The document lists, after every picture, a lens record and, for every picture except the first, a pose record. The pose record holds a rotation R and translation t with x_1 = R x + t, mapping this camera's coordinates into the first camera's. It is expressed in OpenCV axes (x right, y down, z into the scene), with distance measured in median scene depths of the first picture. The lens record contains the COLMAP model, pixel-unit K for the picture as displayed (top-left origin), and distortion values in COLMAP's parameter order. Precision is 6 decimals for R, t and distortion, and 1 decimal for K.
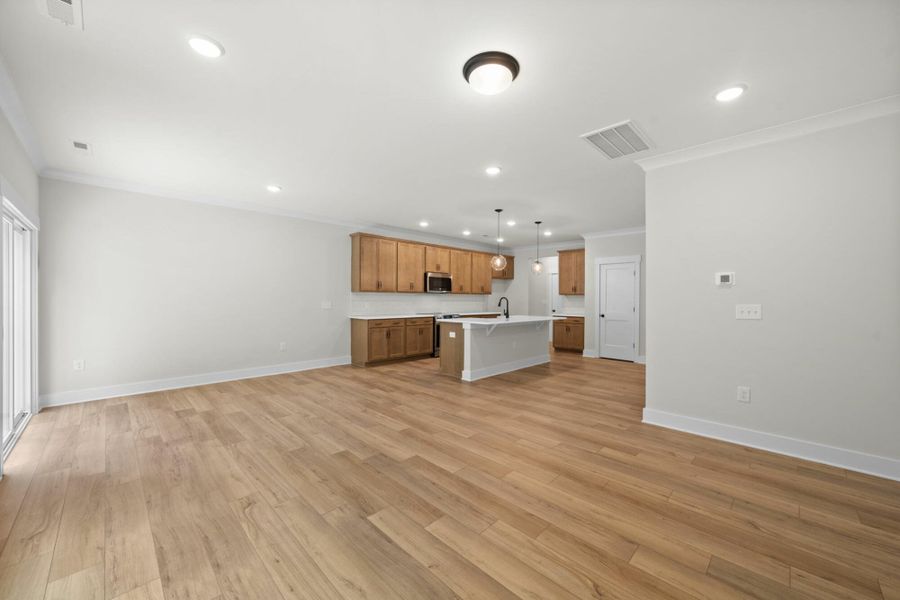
lens RADIAL K [[345.8, 0, 458.0], [0, 345.8, 300.8], [0, 0, 1]] dist [-0.013638, 0.004748]
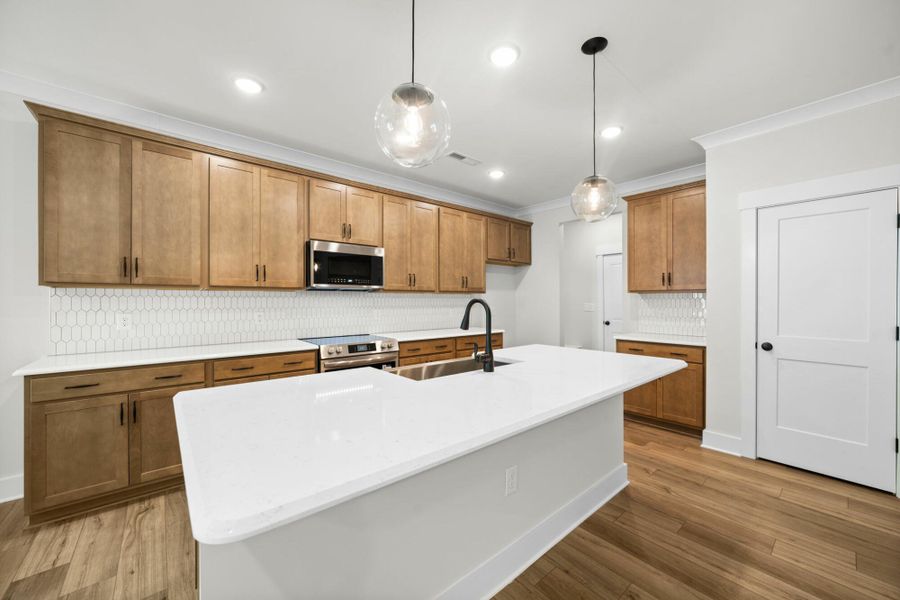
lens RADIAL K [[345.8, 0, 458.0], [0, 345.8, 300.8], [0, 0, 1]] dist [-0.013638, 0.004748]
pose [[0.996730, -0.008132, -0.080388, 0.134648], [0.007624, 0.999949, -0.006627, -0.006211], [0.080438, 0.005993, 0.996742, 0.679019]]
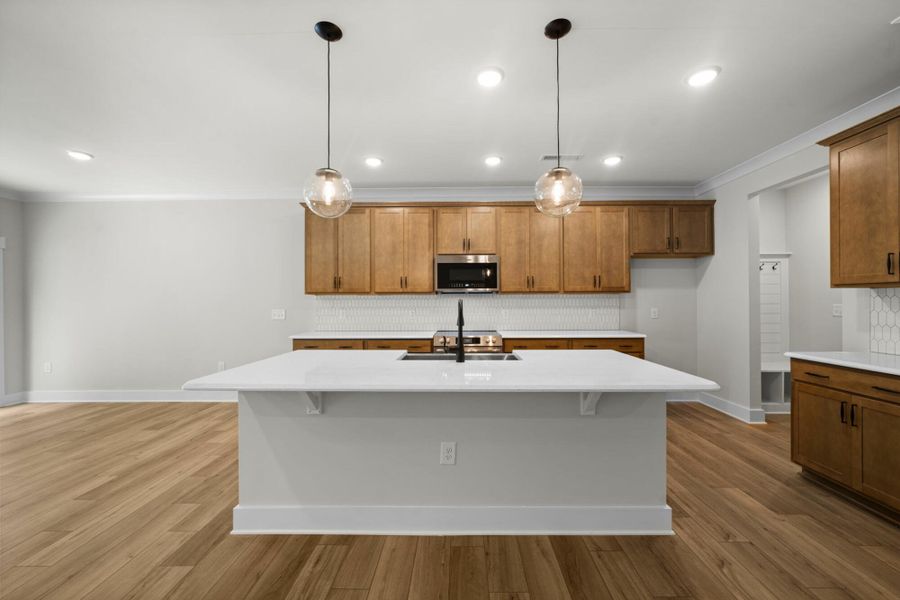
lens RADIAL K [[345.8, 0, 458.0], [0, 345.8, 300.8], [0, 0, 1]] dist [-0.013638, 0.004748]
pose [[0.690833, -0.013128, -0.722895, 0.367118], [0.004642, 0.999895, -0.013722, -0.003969], [0.722999, 0.006124, 0.690822, 0.731579]]
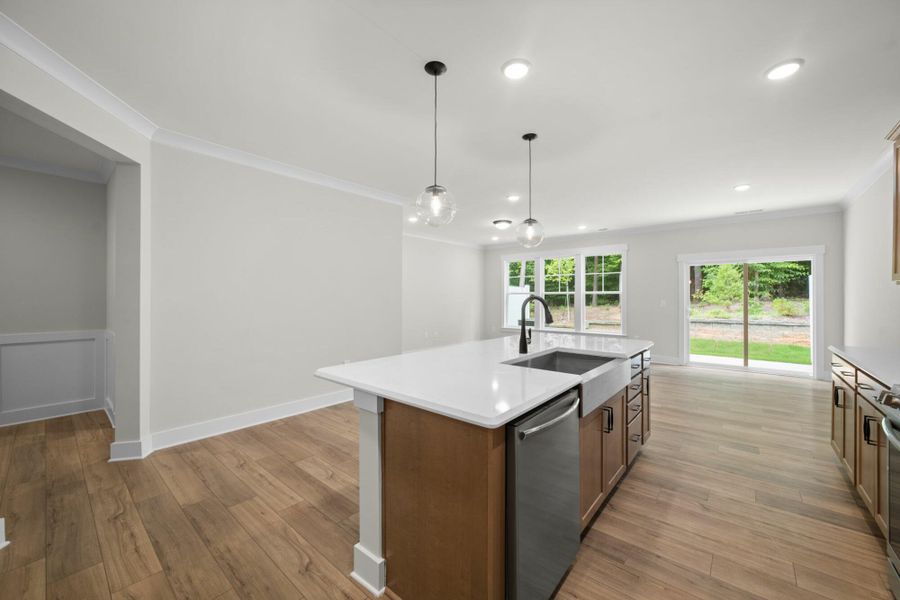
lens RADIAL K [[345.6, 0, 460.0], [0, 345.6, 296.7], [0, 0, 1]] dist [-0.014523, 0.004292]
pose [[-0.996879, -0.007545, -0.078589, 0.228598], [-0.007820, 0.999964, 0.003187, -0.009502], [0.078563, 0.003792, -0.996902, 1.298660]]
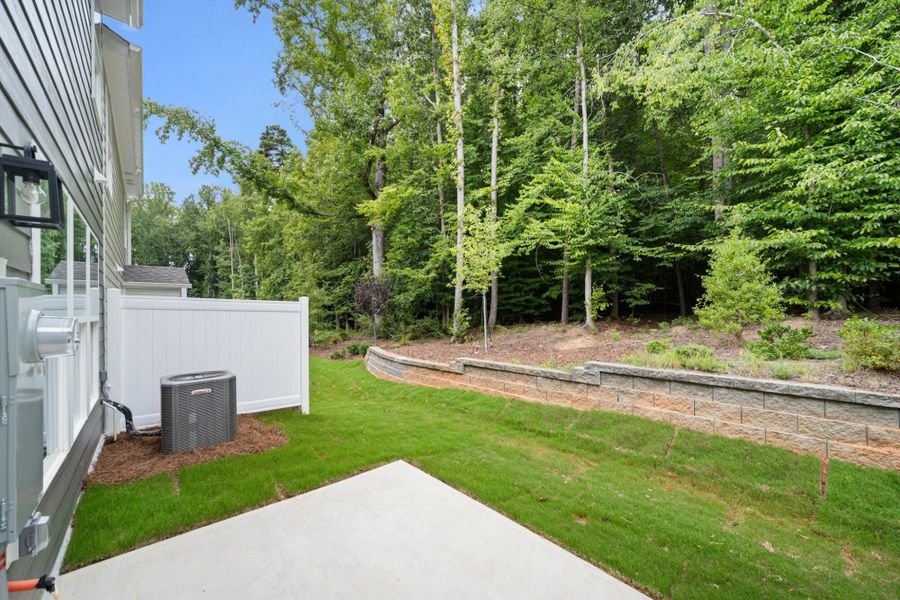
lens RADIAL K [[345.8, 0, 458.0], [0, 345.8, 300.8], [0, 0, 1]] dist [-0.013638, 0.004748]
pose [[-0.998041, 0.007383, 0.062134, -0.719705], [0.006249, 0.999811, -0.018413, -0.034842], [-0.062258, -0.017989, -0.997898, 0.470528]]
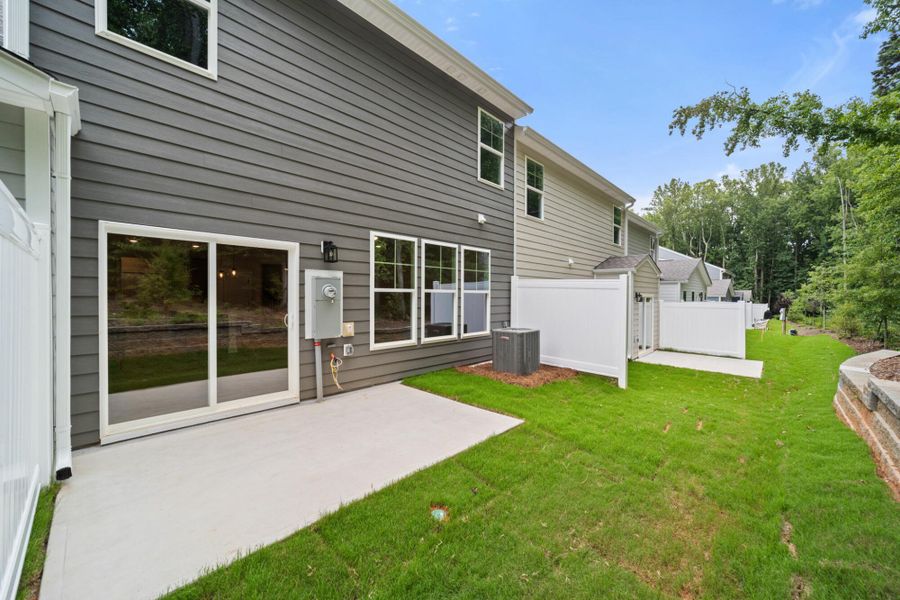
lens RADIAL K [[345.6, 0, 460.0], [0, 345.6, 296.7], [0, 0, 1]] dist [-0.014523, 0.004292]
pose [[-0.019709, -0.006162, 0.999787, -1.364319], [0.007964, 0.999948, 0.006320, -0.006315], [-0.999774, 0.008087, -0.019659, -0.112222]]
